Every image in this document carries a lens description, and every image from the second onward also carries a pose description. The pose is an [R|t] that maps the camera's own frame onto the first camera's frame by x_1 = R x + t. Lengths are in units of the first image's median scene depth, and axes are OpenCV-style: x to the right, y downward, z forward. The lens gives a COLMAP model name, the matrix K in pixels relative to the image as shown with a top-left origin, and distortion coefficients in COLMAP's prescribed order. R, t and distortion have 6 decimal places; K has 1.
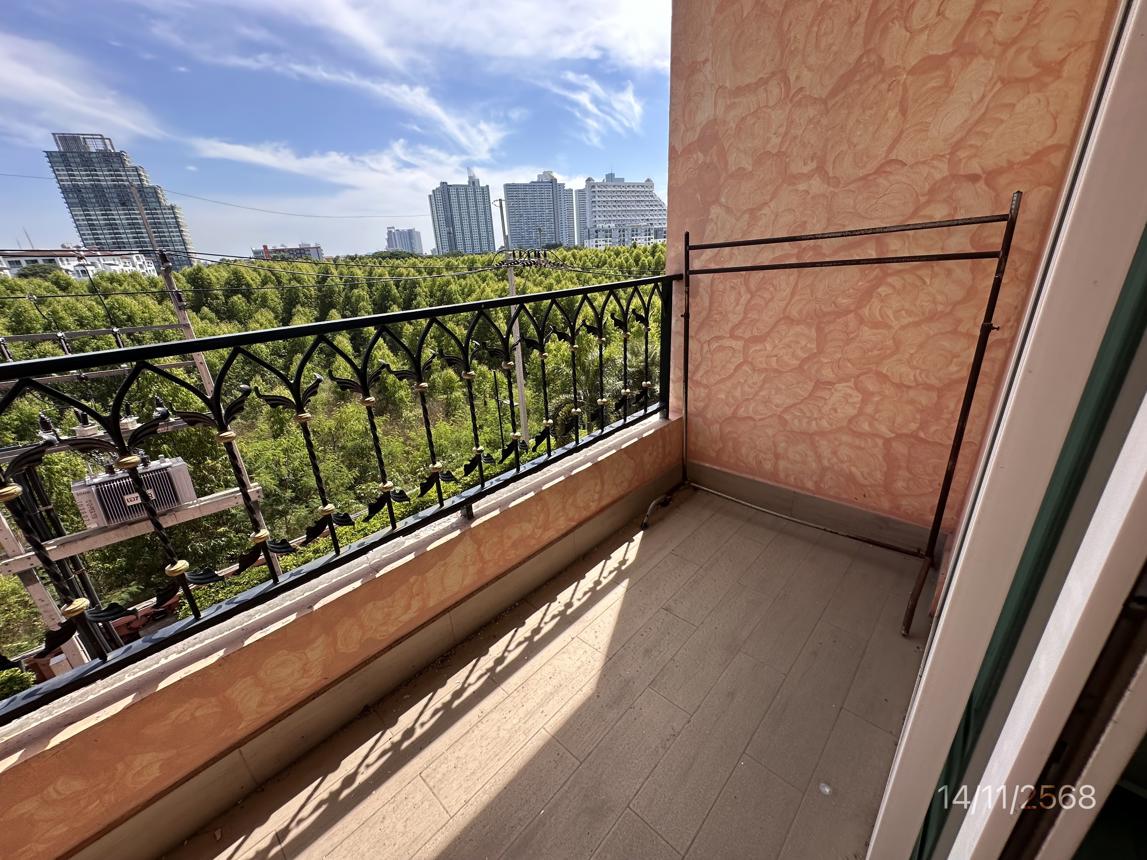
lens RADIAL K [[458.4, 0, 575.3], [0, 458.4, 430.8], [0, 0, 1]] dist [-0.000009, 0.000426]
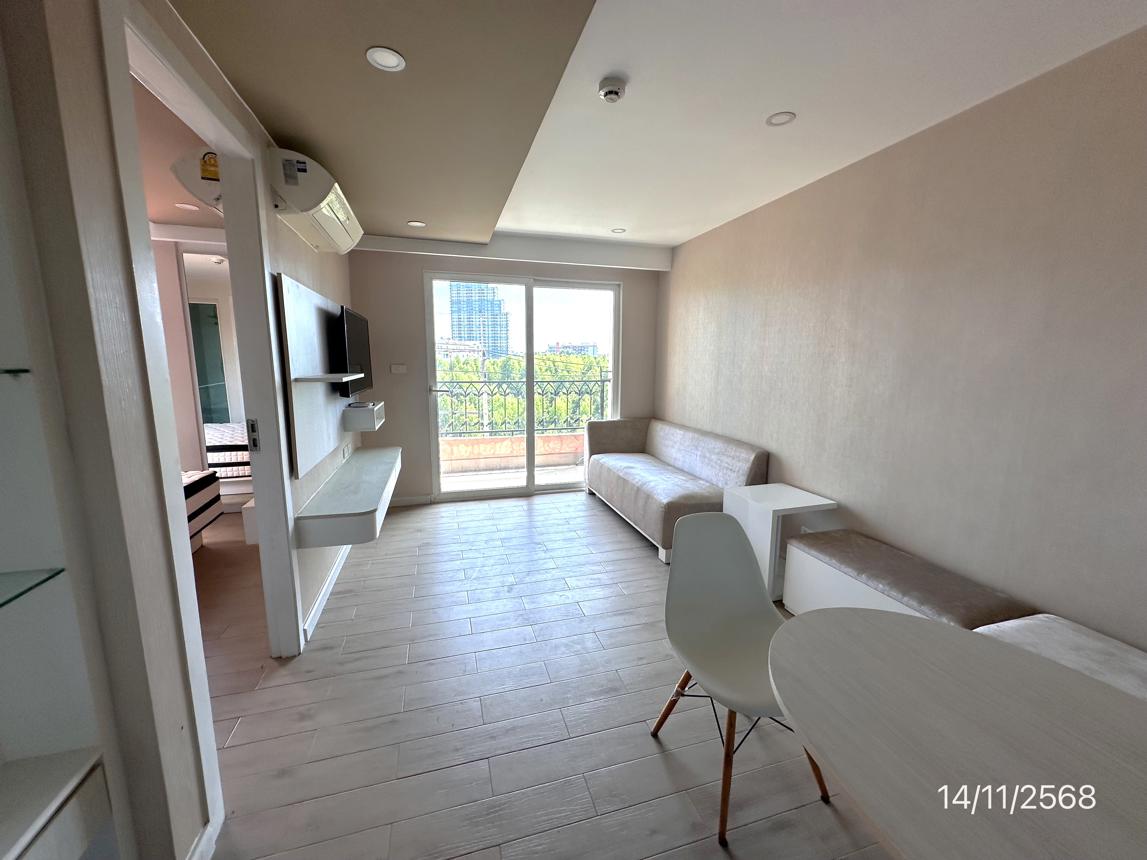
lens RADIAL K [[458.4, 0, 575.3], [0, 458.4, 430.8], [0, 0, 1]] dist [-0.000009, 0.000426]
pose [[0.864894, 0.132214, -0.484228, 0.342788], [-0.228994, 0.962380, -0.146244, 0.098394], [0.446676, 0.237371, 0.862633, -0.339715]]
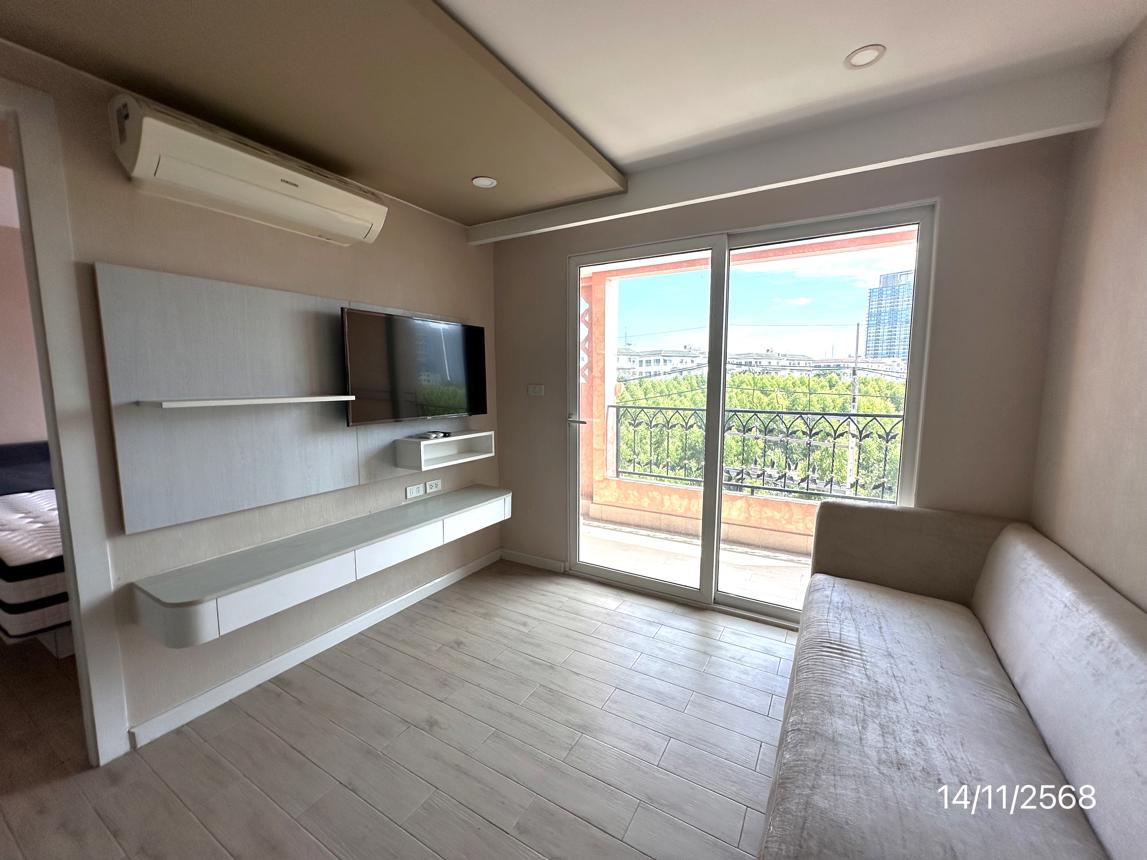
lens RADIAL K [[460.8, 0, 573.5], [0, 460.8, 430.0], [0, 0, 1]] dist [0.016576, -0.000037]
pose [[0.230383, 0.160167, -0.959828, 0.314140], [-0.369941, 0.926719, 0.065846, 0.010101], [0.900037, 0.339910, 0.272752, -0.107134]]
